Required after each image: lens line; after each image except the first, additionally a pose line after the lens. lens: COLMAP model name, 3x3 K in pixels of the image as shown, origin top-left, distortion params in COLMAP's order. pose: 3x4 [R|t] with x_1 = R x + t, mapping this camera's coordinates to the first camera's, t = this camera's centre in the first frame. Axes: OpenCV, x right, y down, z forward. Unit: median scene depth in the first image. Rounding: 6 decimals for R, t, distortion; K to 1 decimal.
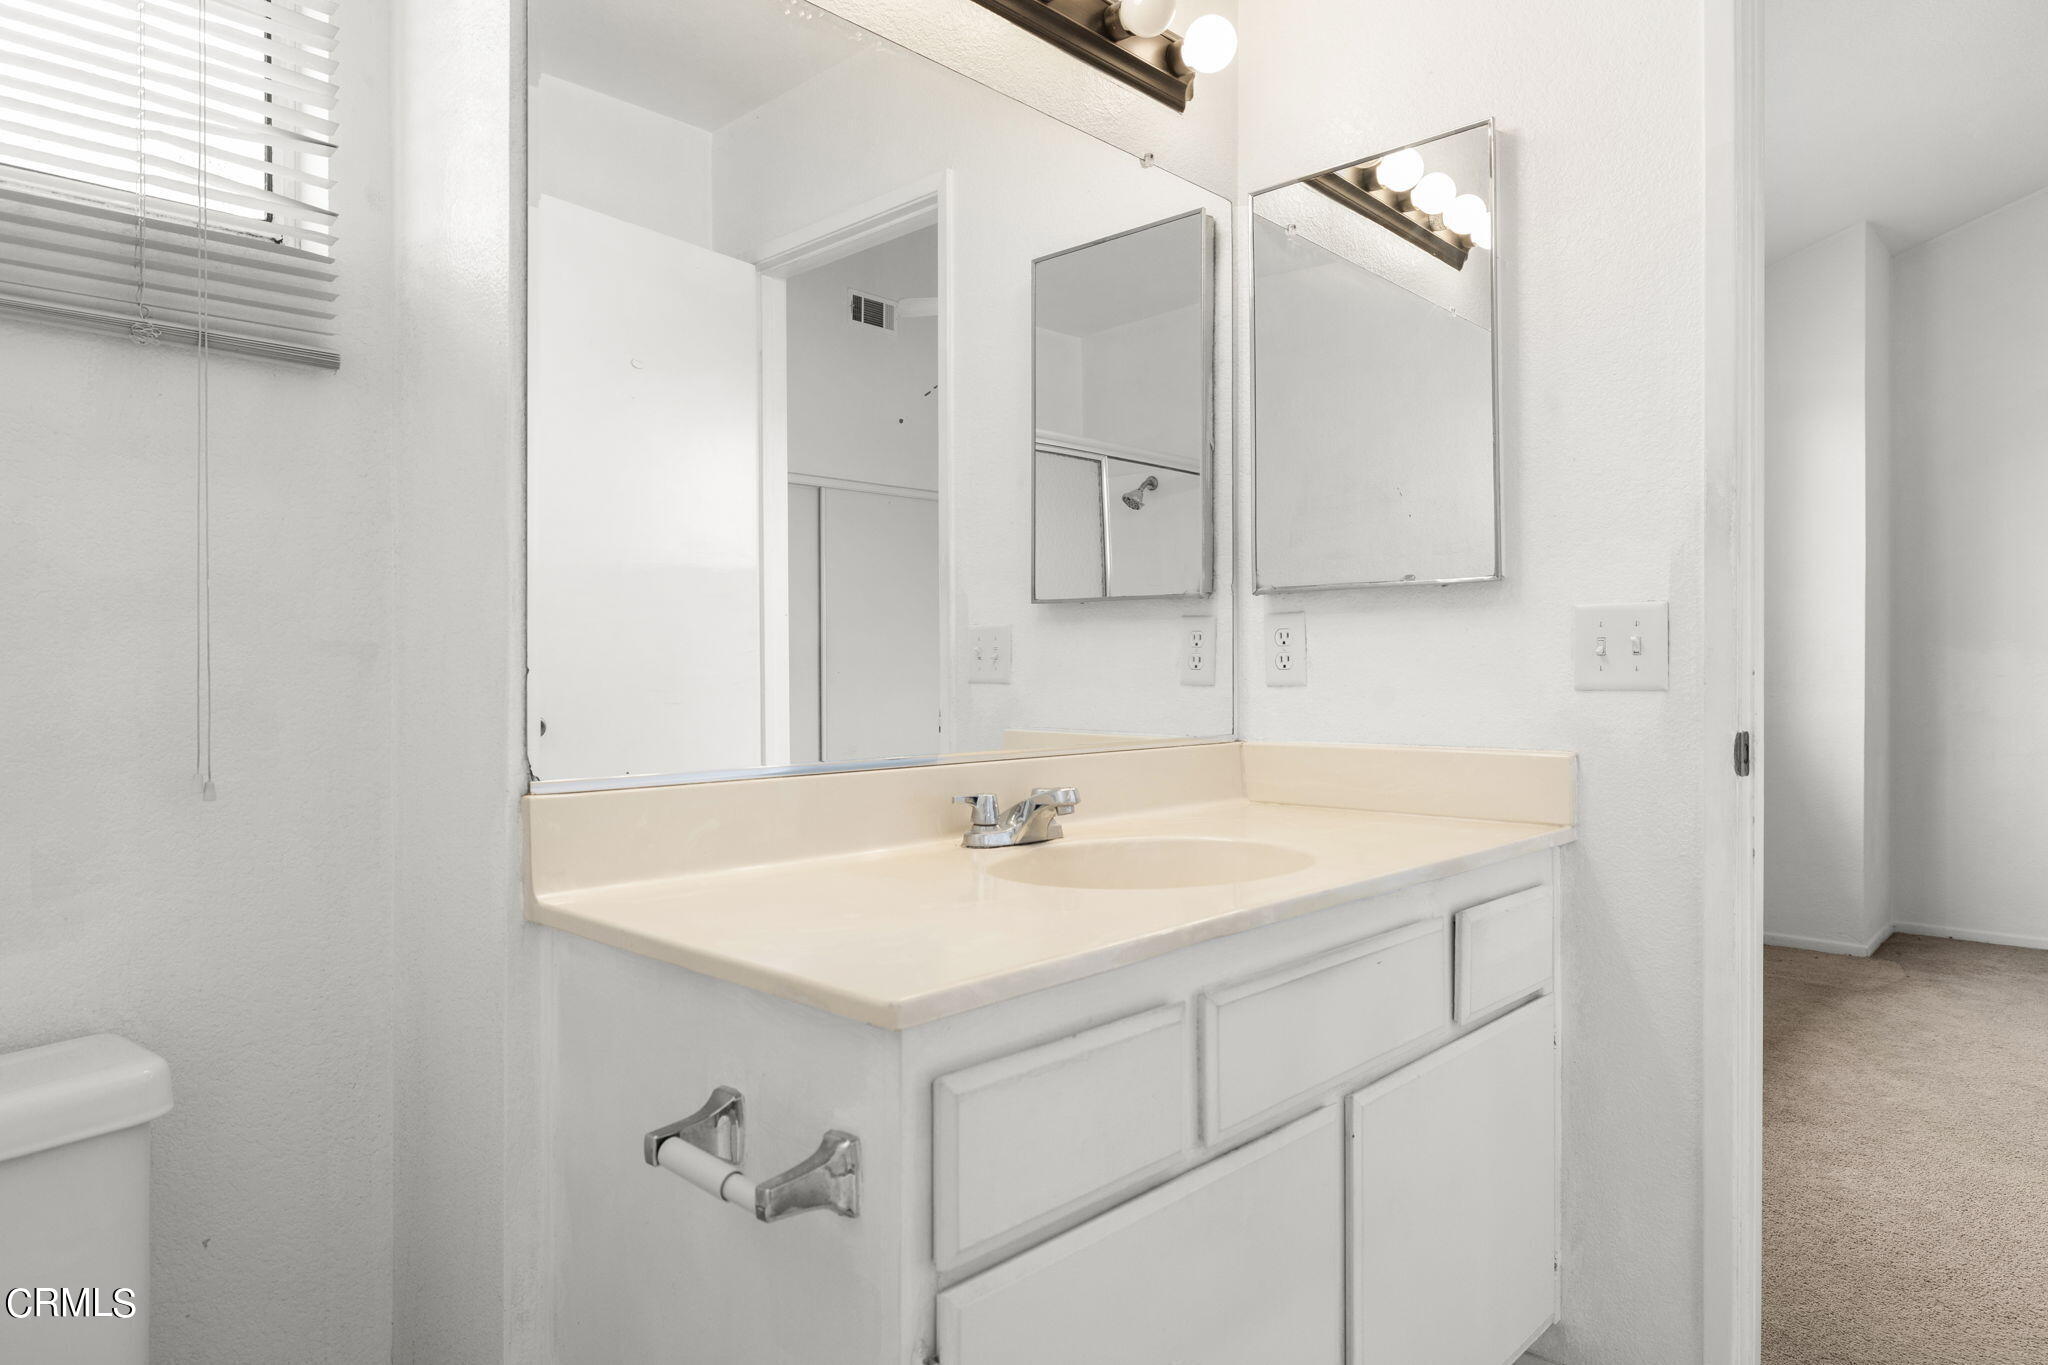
lens RADIAL K [[1223.8, 0, 1024.0], [0, 1223.8, 682.5], [0, 0, 1]] dist [-0.001146, 0.000426]
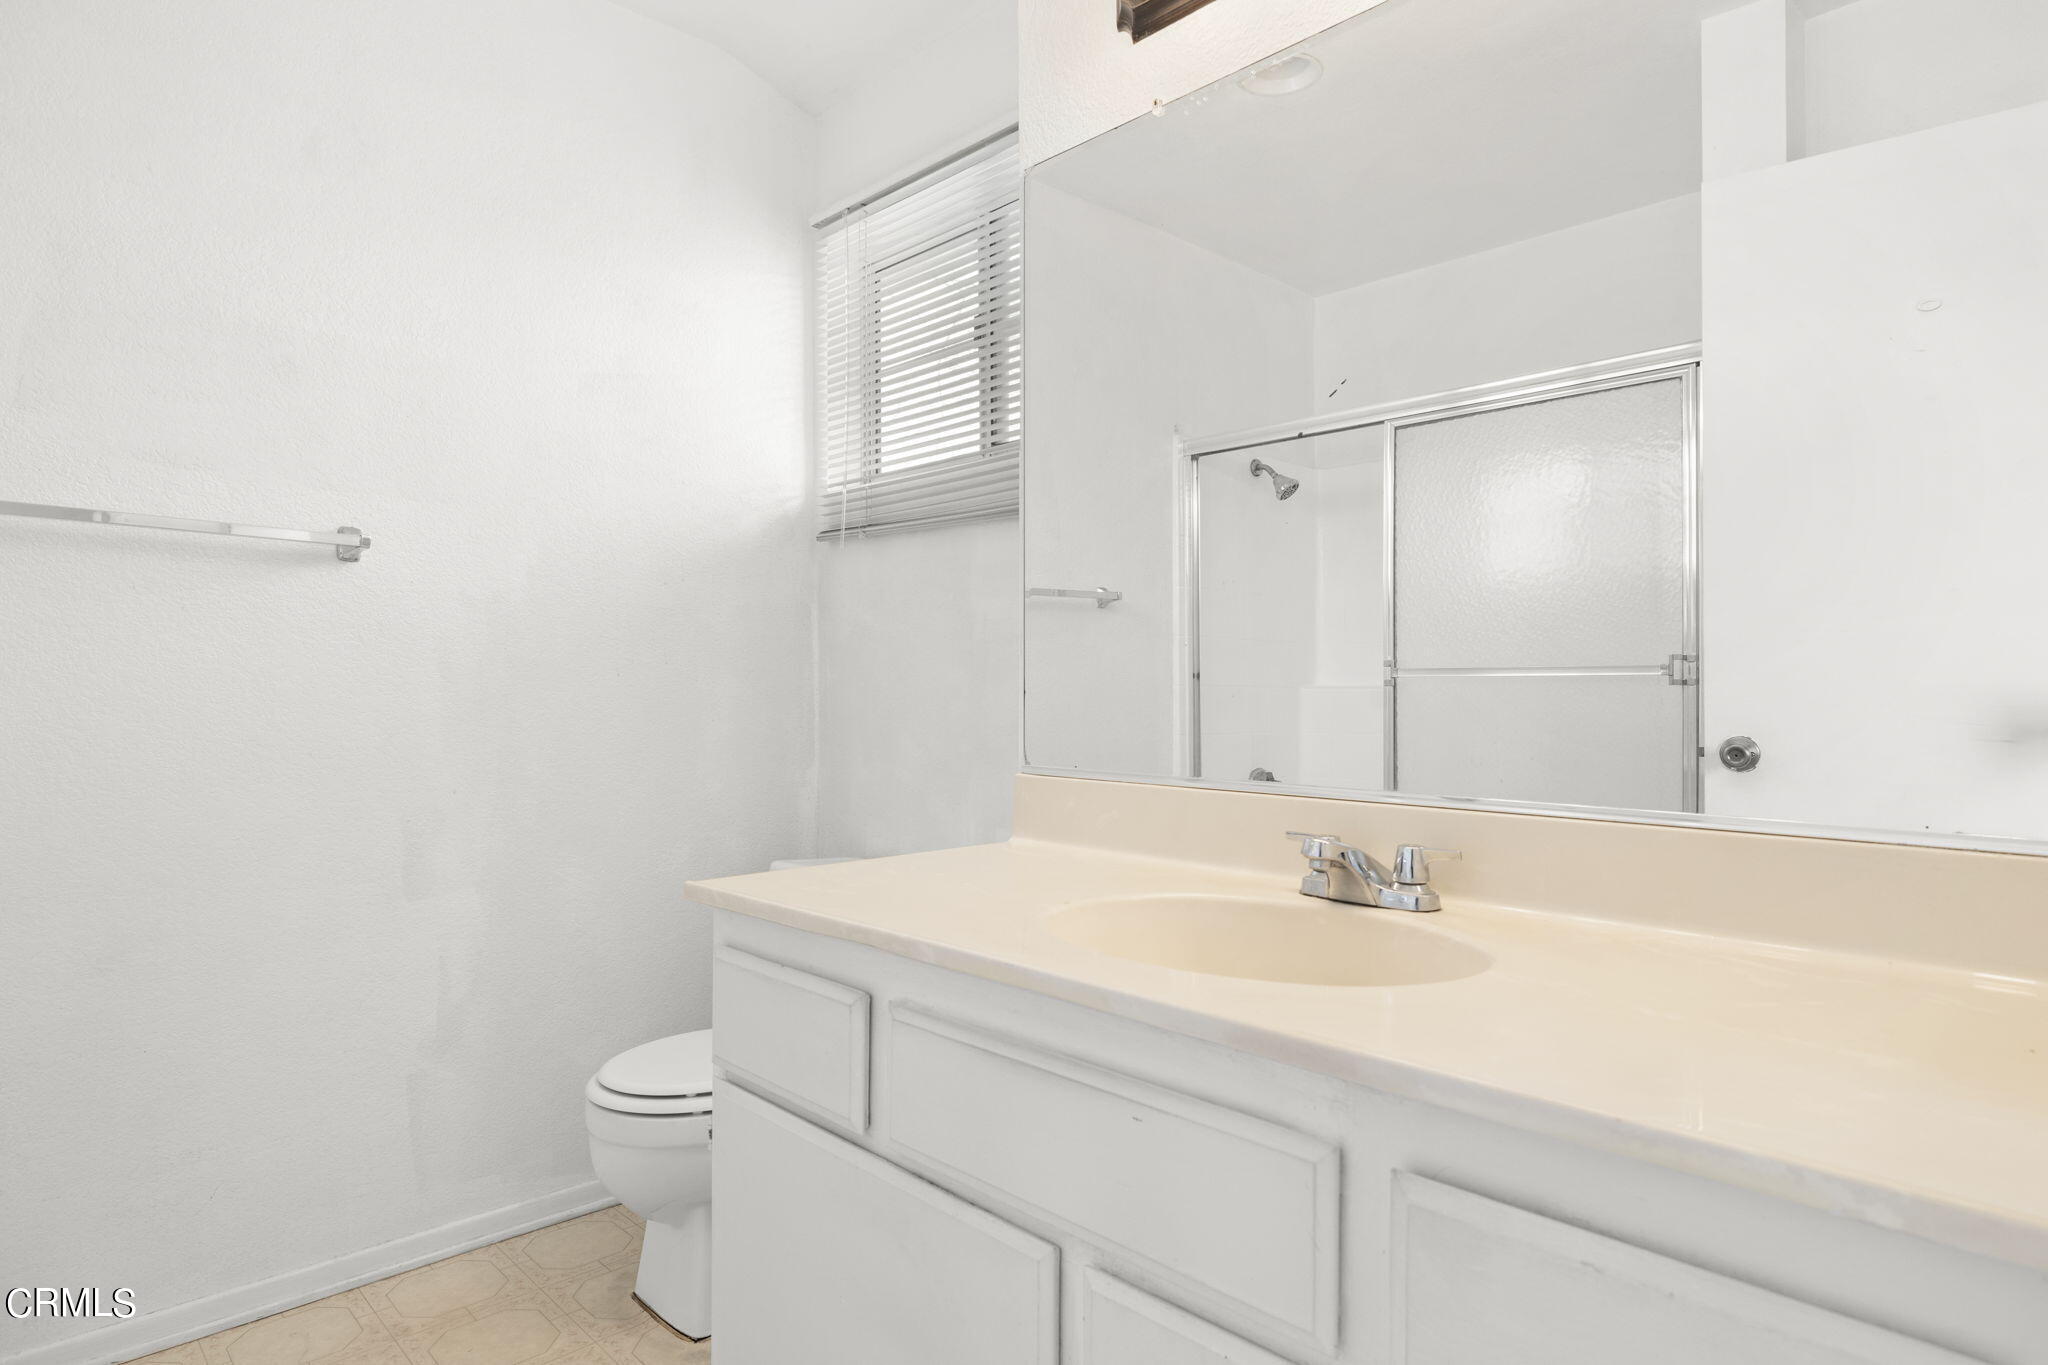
lens RADIAL K [[1110.4, 0, 1024.1], [0, 1110.4, 678.6], [0, 0, 1]] dist [-0.001497, -0.000897]
pose [[-0.027188, -0.009780, -0.999582, 1.131829], [-0.011764, 0.999886, -0.009463, -0.019660], [0.999561, 0.011501, -0.027300, 1.157235]]
